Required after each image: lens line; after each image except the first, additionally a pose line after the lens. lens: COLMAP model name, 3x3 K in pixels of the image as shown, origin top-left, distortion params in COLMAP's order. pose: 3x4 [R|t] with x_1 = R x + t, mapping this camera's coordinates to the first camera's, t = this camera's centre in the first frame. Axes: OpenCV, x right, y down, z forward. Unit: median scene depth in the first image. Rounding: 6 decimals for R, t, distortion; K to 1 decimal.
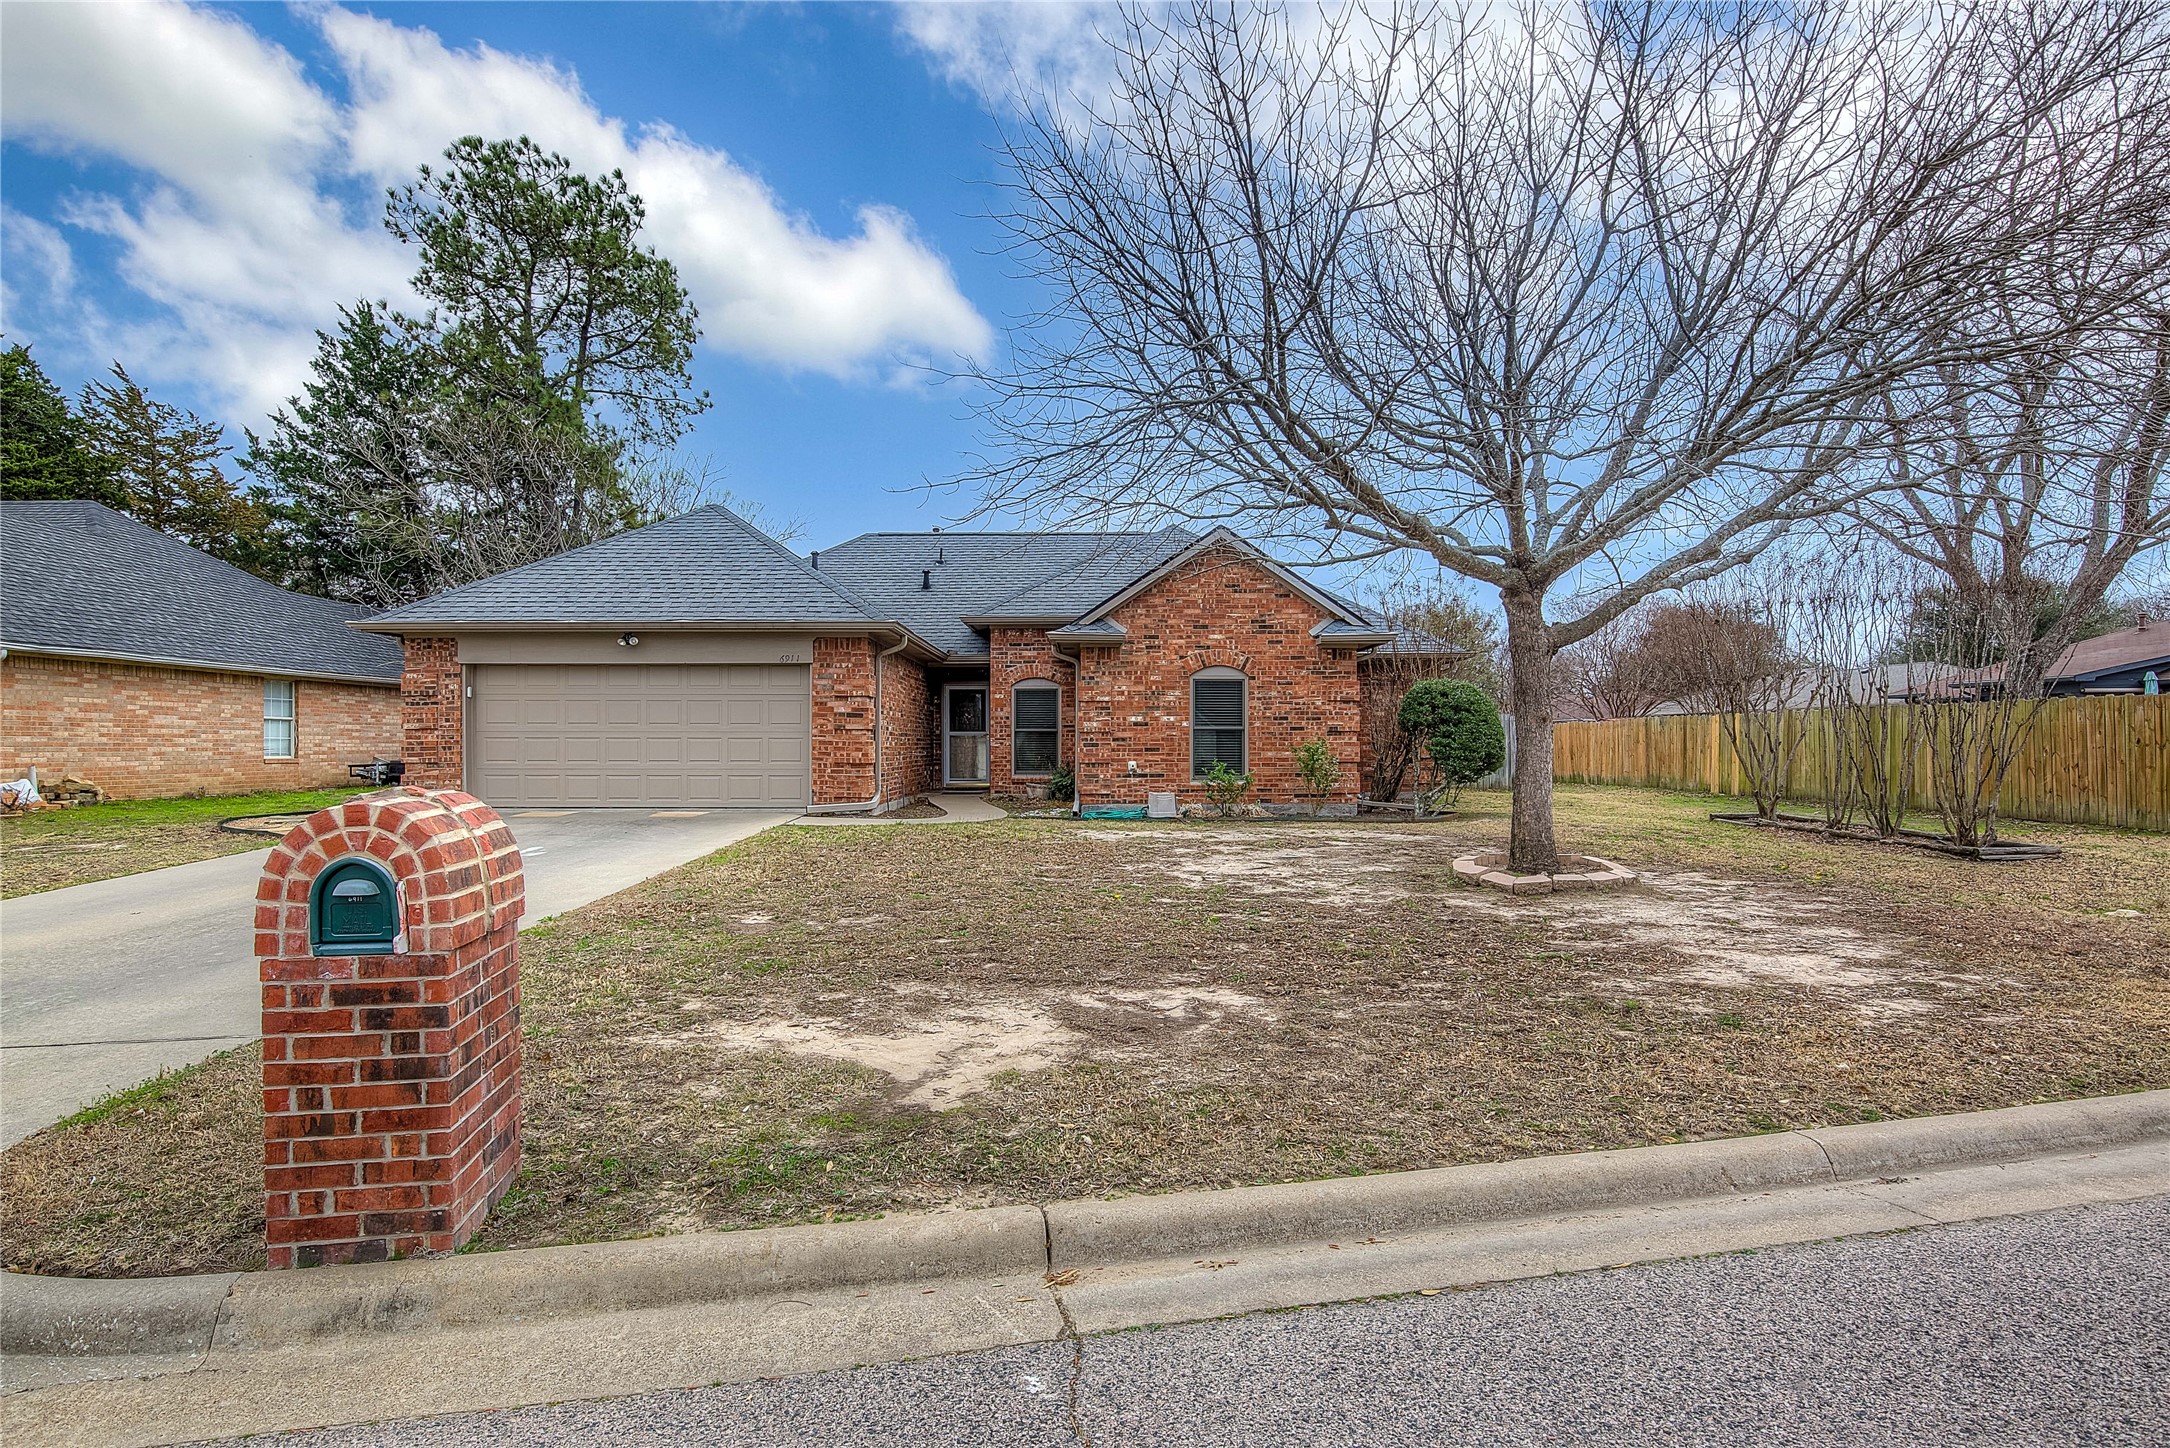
lens RADIAL K [[1137.3, 0, 1086.6], [0, 1137.3, 723.5], [0, 0, 1]] dist [-0.011009, 0.006208]
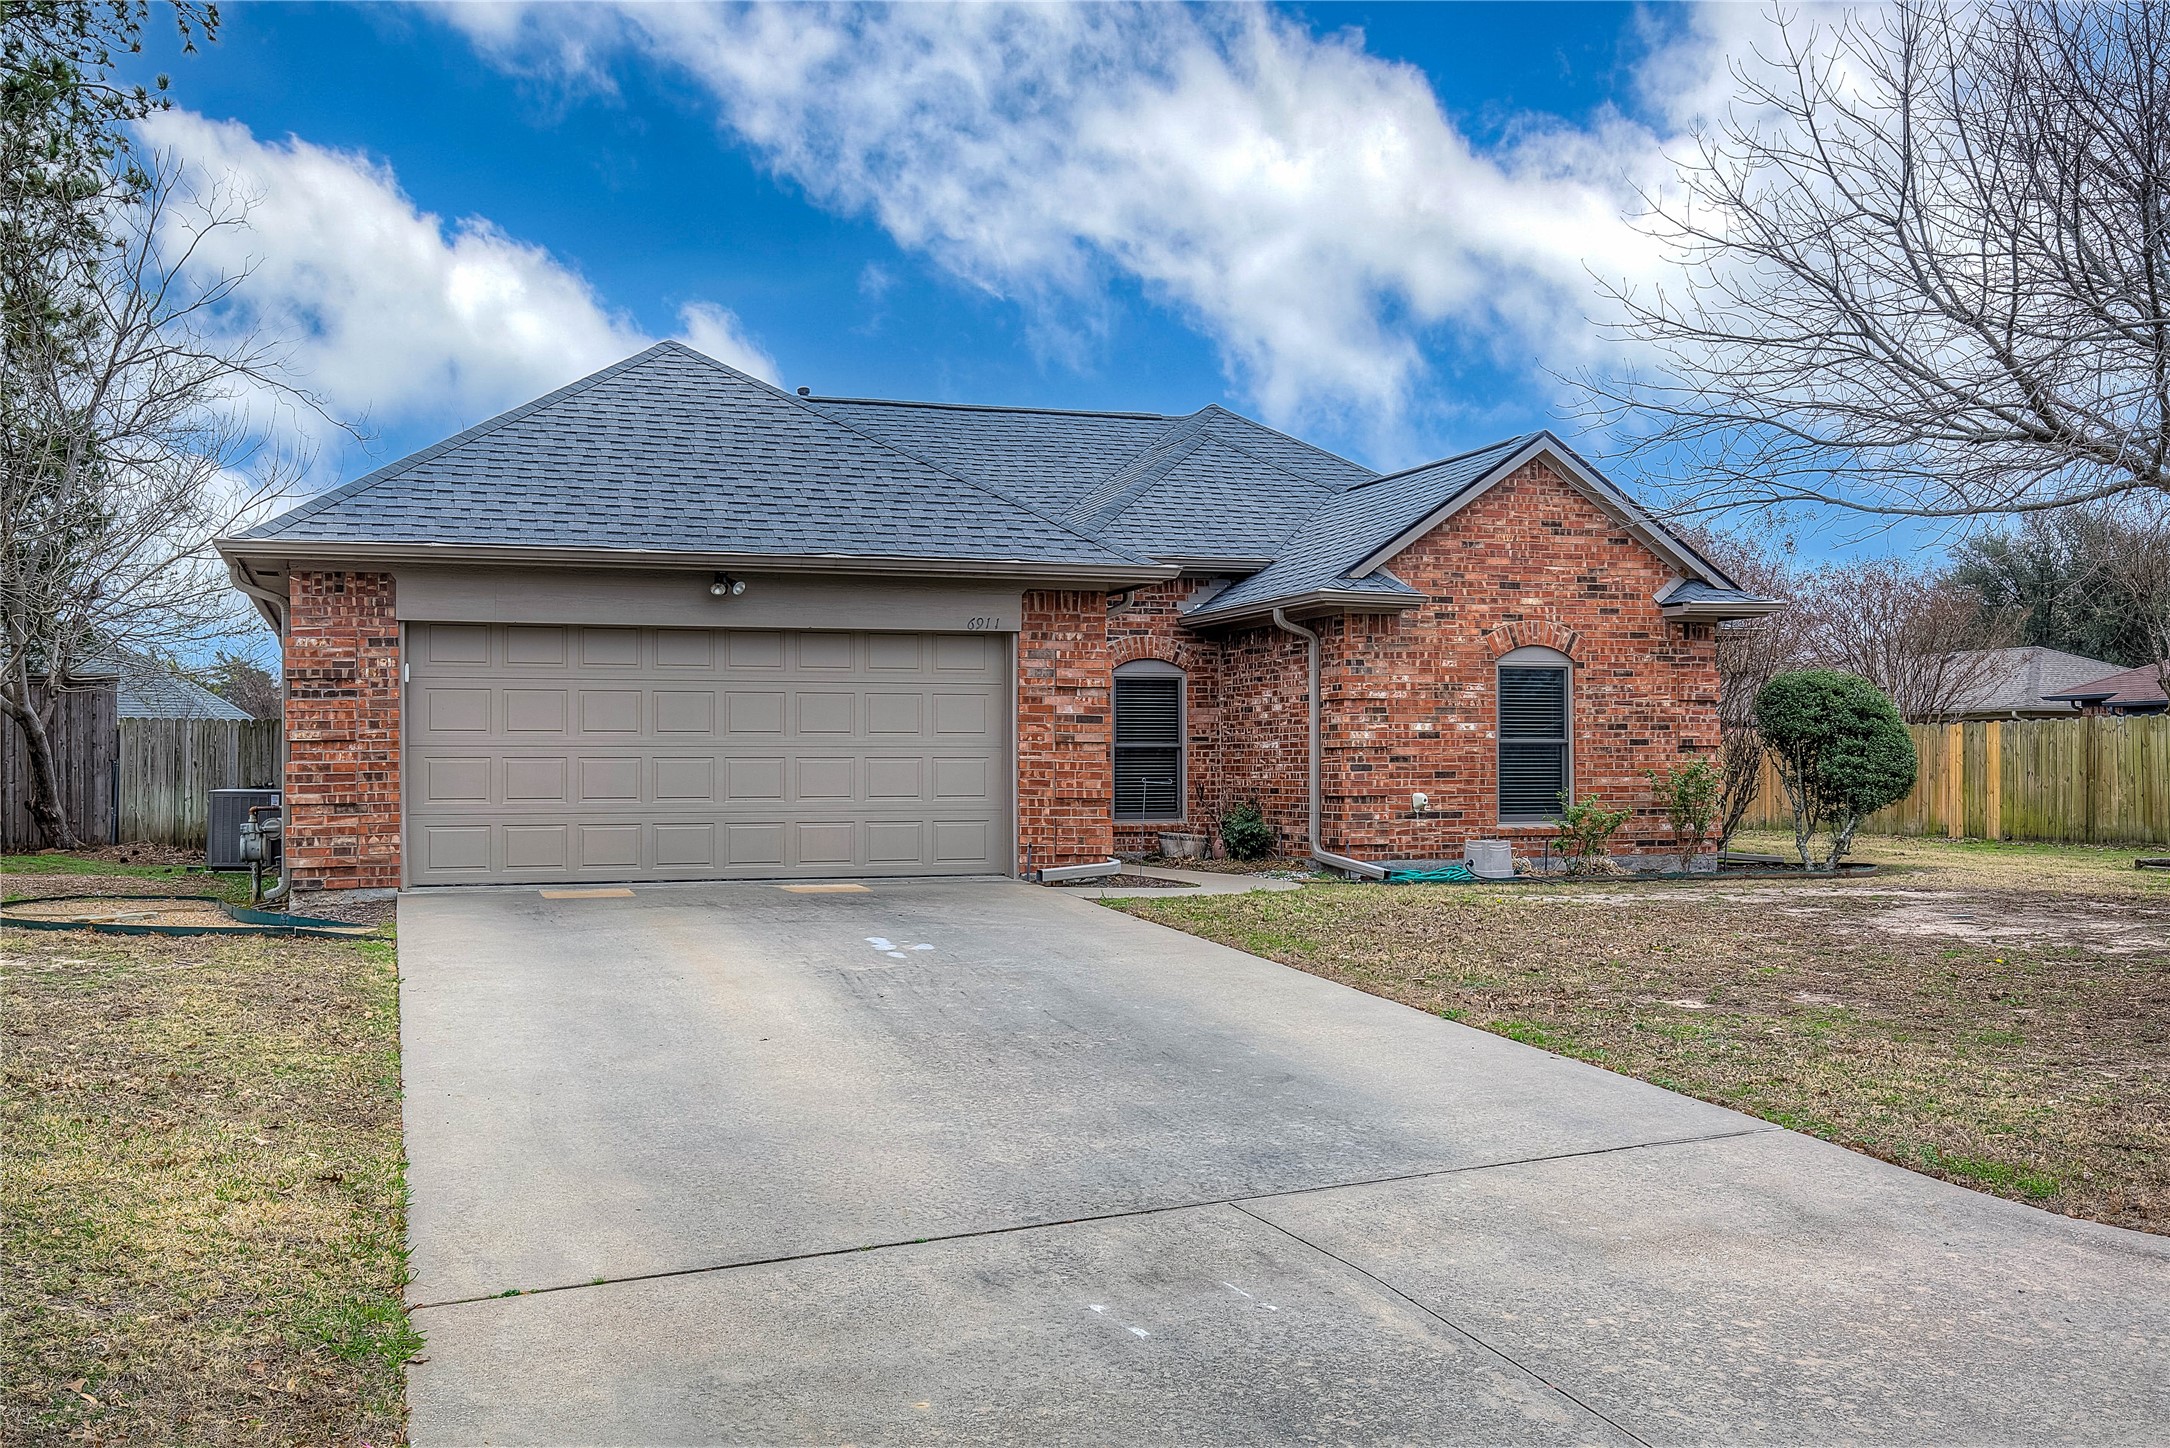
lens RADIAL K [[2142.6, 0, 1117.4], [0, 2142.6, 724.4], [0, 0, 1]] dist [0.002767, 0.000000]
pose [[0.940444, 0.003584, 0.339929, -0.527102], [-0.001391, 0.999977, -0.006693, 0.002911], [-0.339945, 0.005822, 0.940427, -0.073947]]
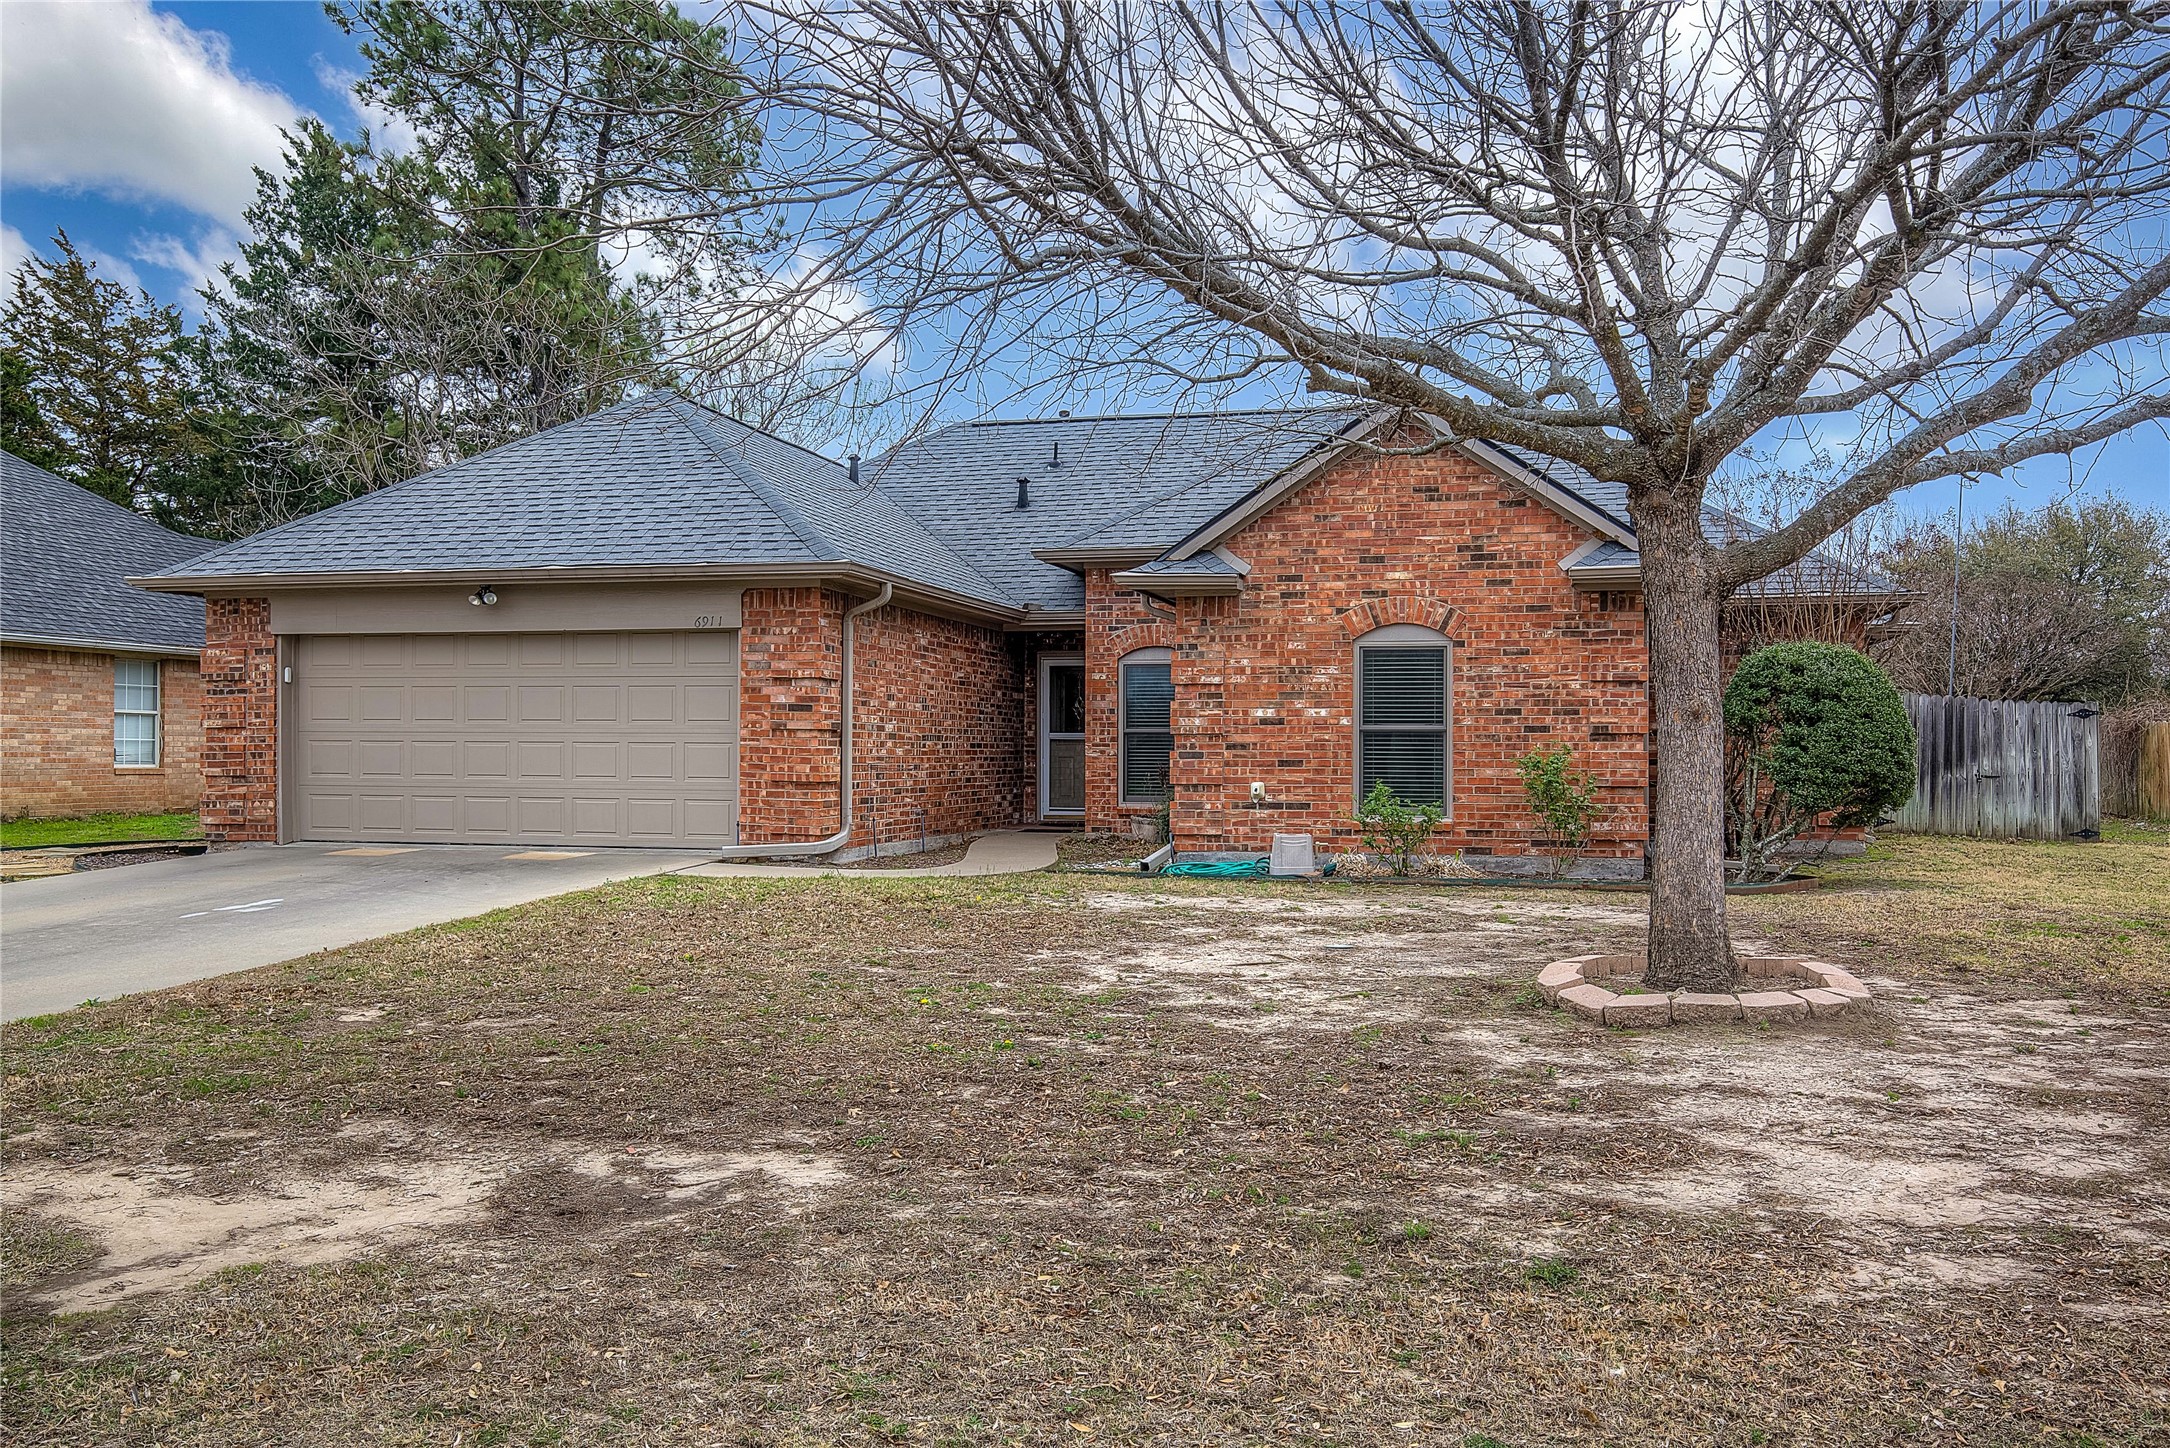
lens RADIAL K [[1813.9, 0, 1076.6], [0, 1813.9, 724.2], [0, 0, 1]] dist [-0.005307, 0.013357]
pose [[0.970011, 0.001004, -0.243059, 0.182235], [-0.000169, 0.999994, 0.003459, -0.001265], [0.243061, -0.003314, 0.970005, 0.032847]]
